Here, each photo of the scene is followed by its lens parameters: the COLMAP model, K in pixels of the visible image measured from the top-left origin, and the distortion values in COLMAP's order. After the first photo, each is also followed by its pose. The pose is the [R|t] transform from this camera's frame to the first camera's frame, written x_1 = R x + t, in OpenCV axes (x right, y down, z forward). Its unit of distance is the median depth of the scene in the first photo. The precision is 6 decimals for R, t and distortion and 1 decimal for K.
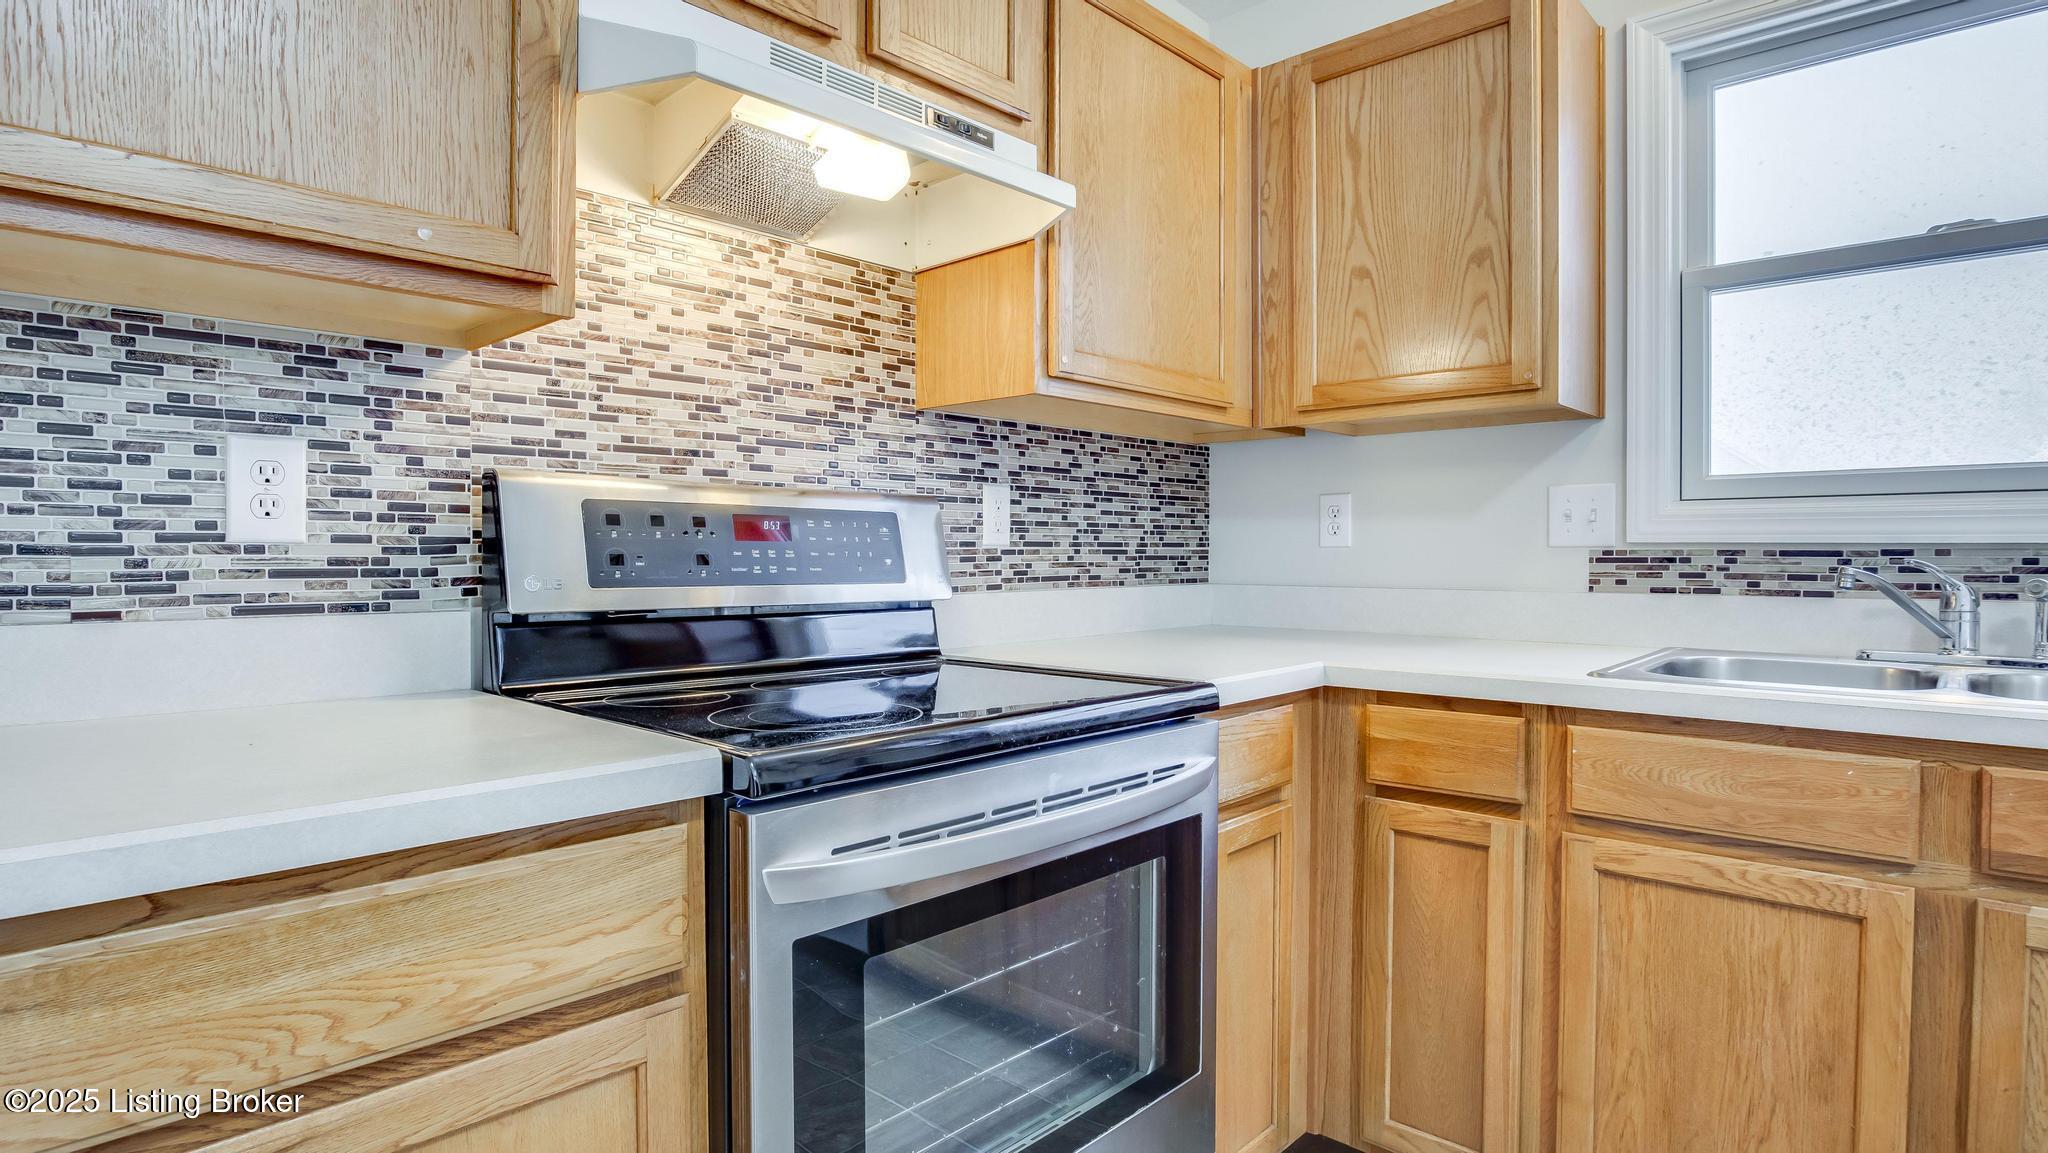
lens RADIAL K [[1054.7, 0, 1015.5], [0, 1054.7, 568.0], [0, 0, 1]] dist [-0.049177, 0.013789]
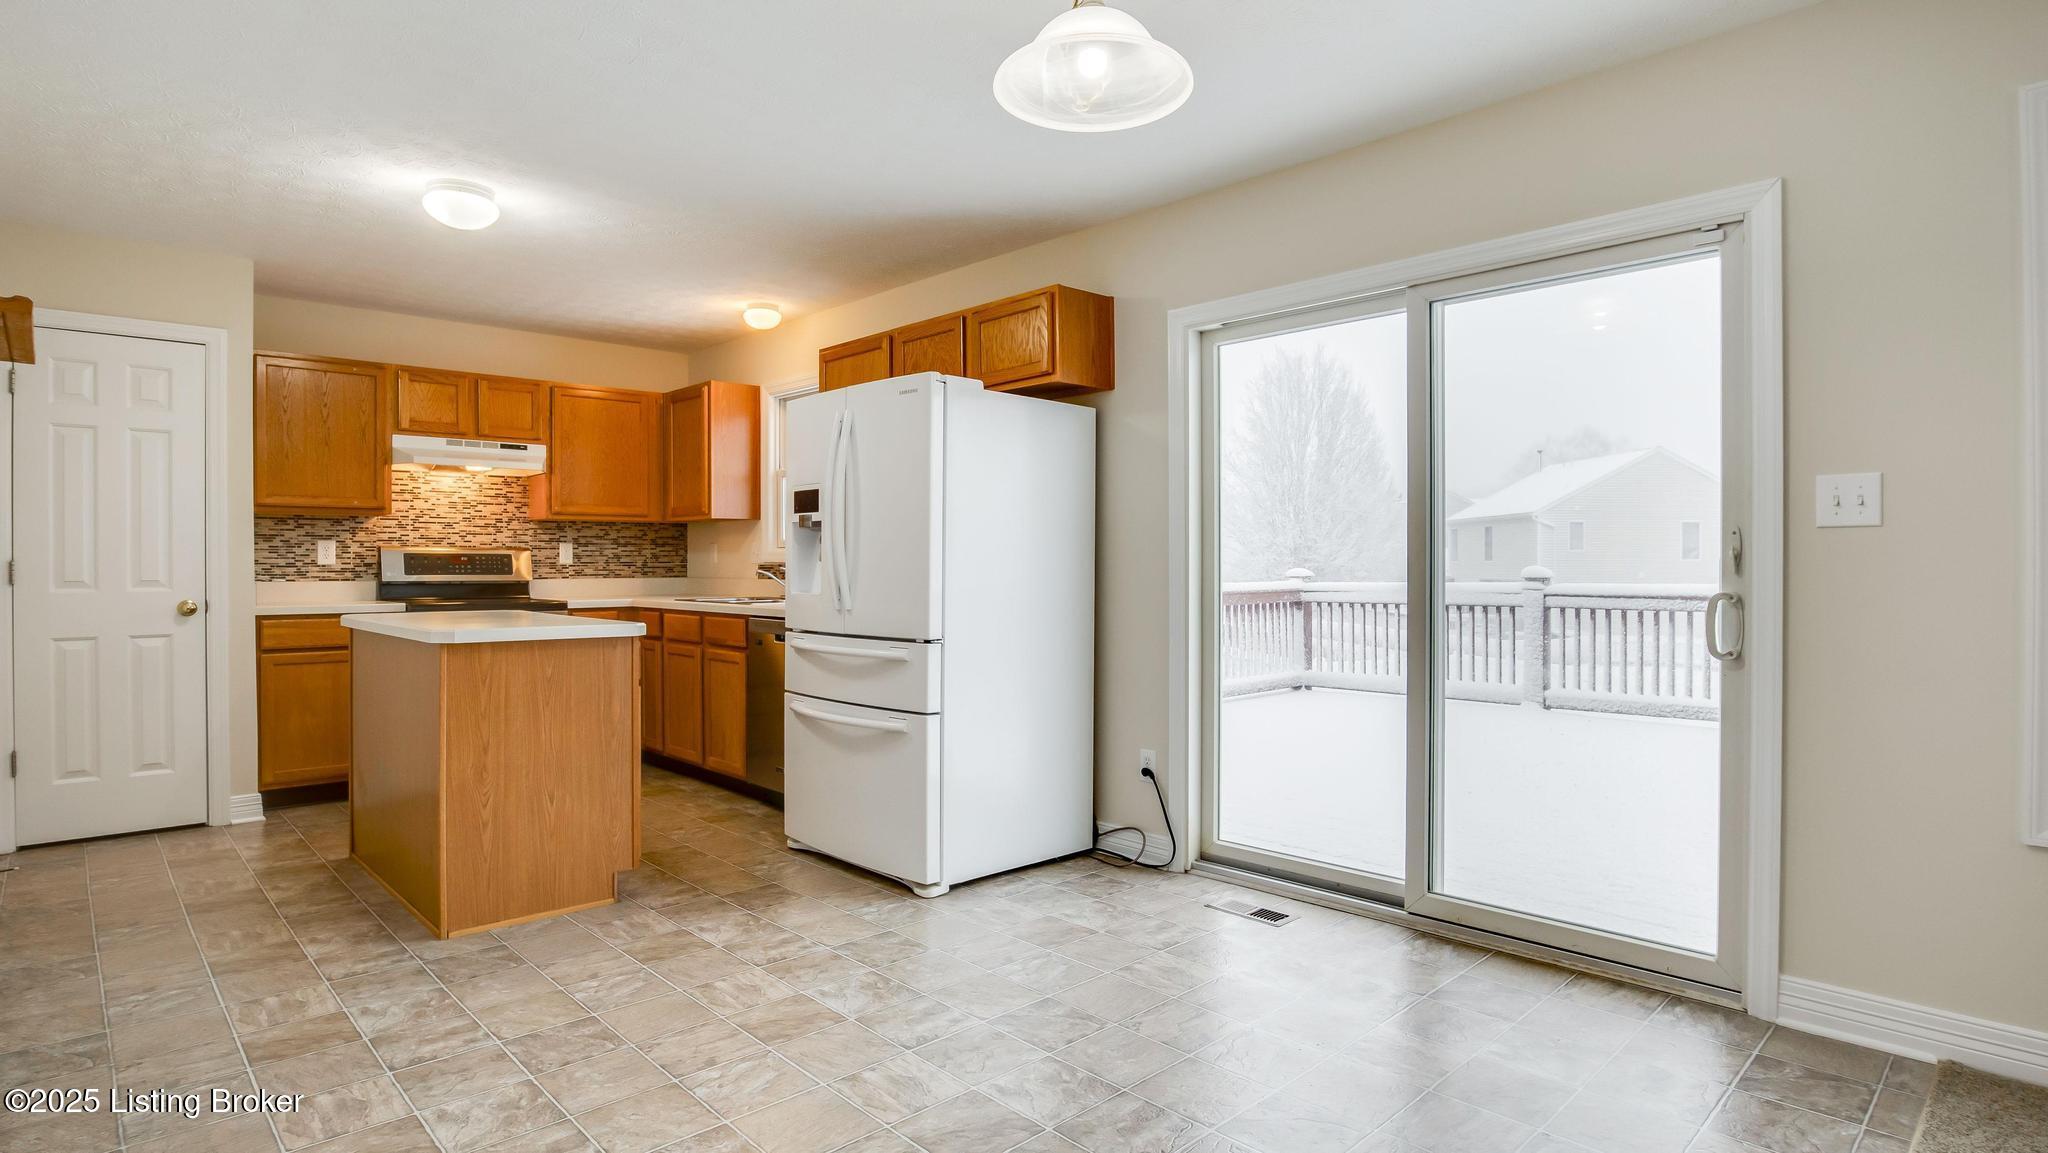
lens RADIAL K [[1054.7, 0, 1020.1], [0, 1054.7, 566.8], [0, 0, 1]] dist [-0.049177, 0.013789]
pose [[0.998412, -0.002104, -0.056295, 1.875773], [0.001512, 0.999943, -0.010555, 0.027540], [0.056314, 0.010453, 0.998358, -2.451744]]
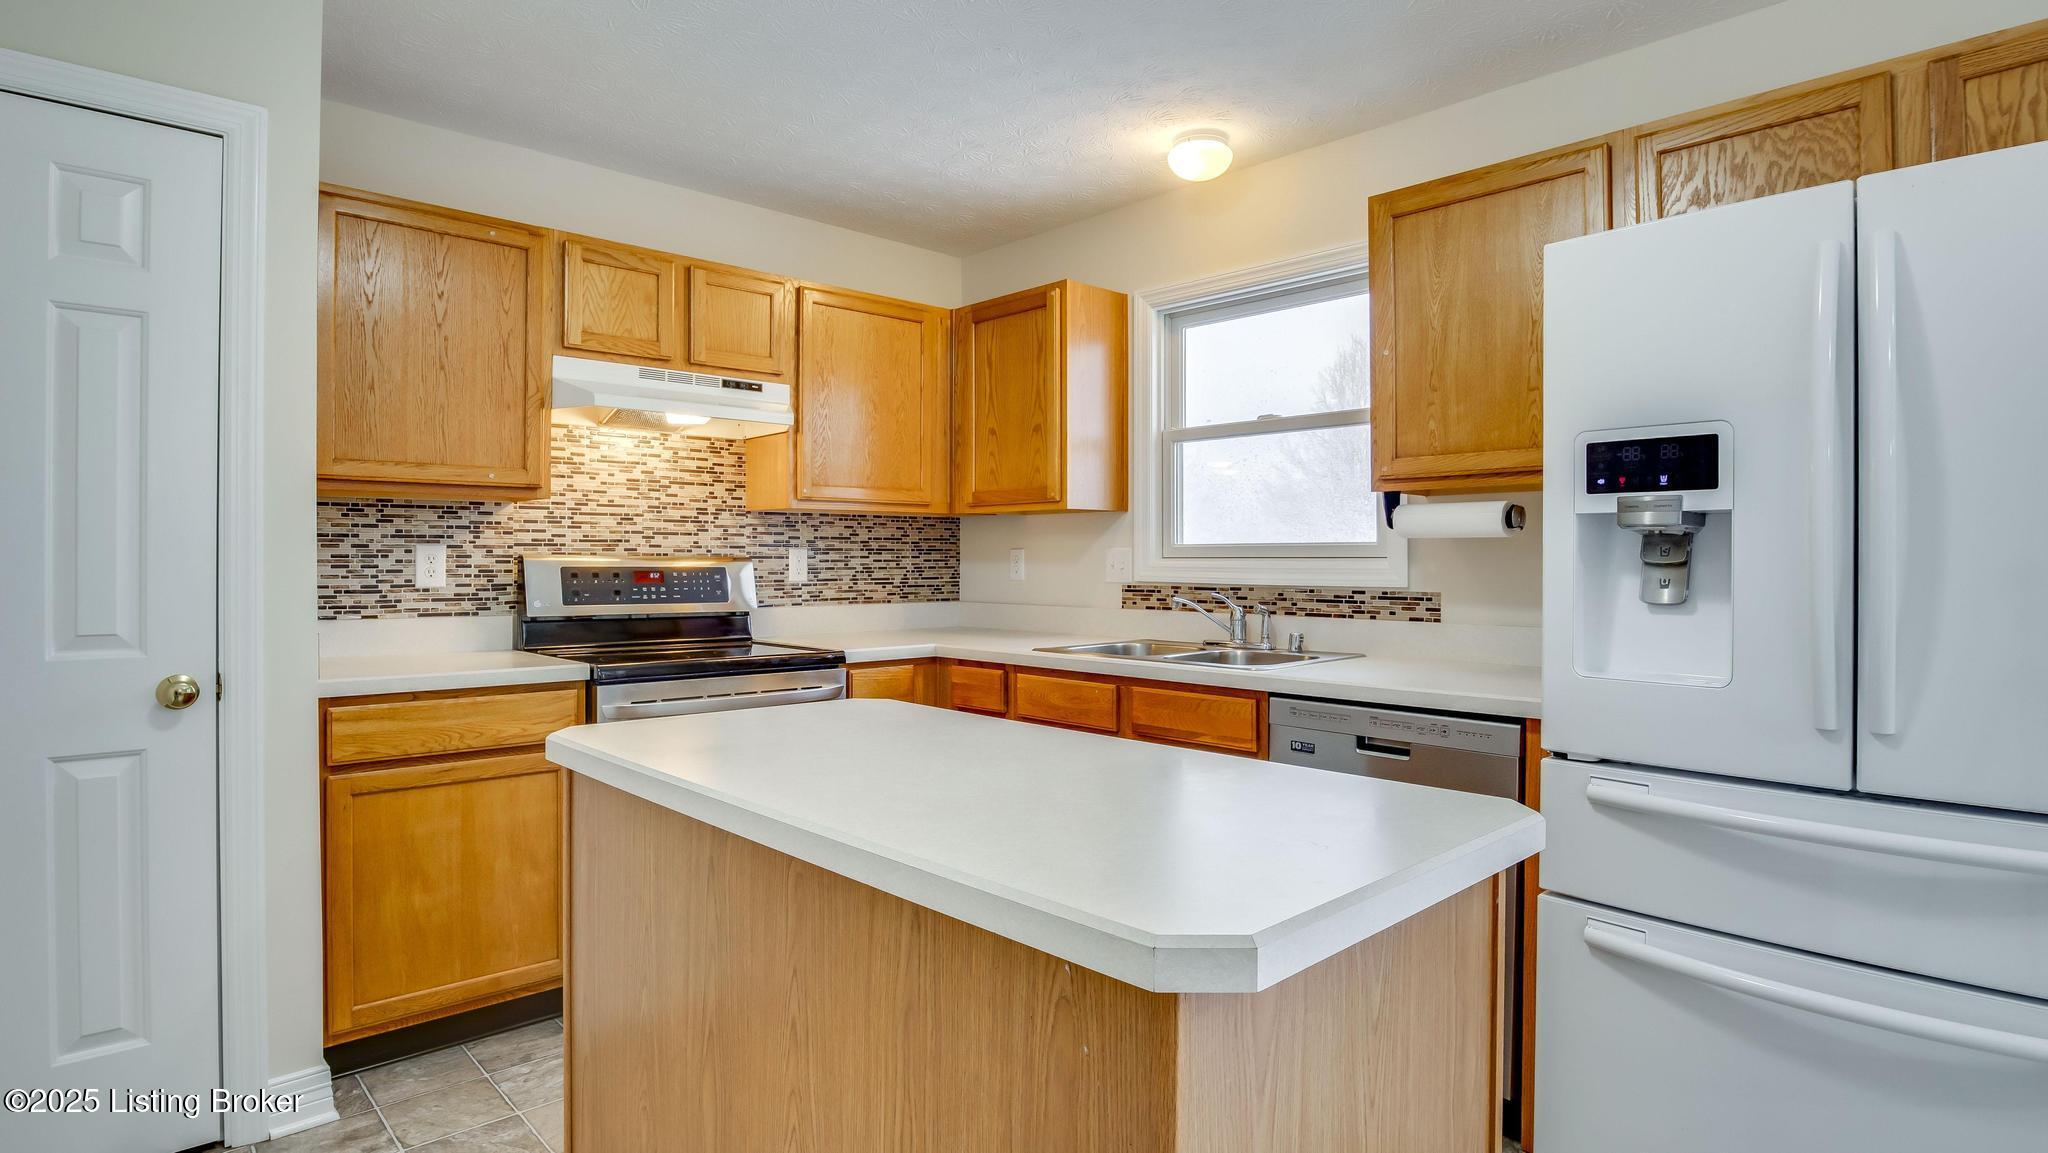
lens RADIAL K [[1054.7, 0, 1018.3], [0, 1054.7, 557.3], [0, 0, 1]] dist [-0.049177, 0.013789]
pose [[0.997990, 0.001070, -0.063365, 0.634898], [-0.002138, 0.999857, -0.016792, -0.043872], [0.063338, 0.016894, 0.997849, -1.059812]]
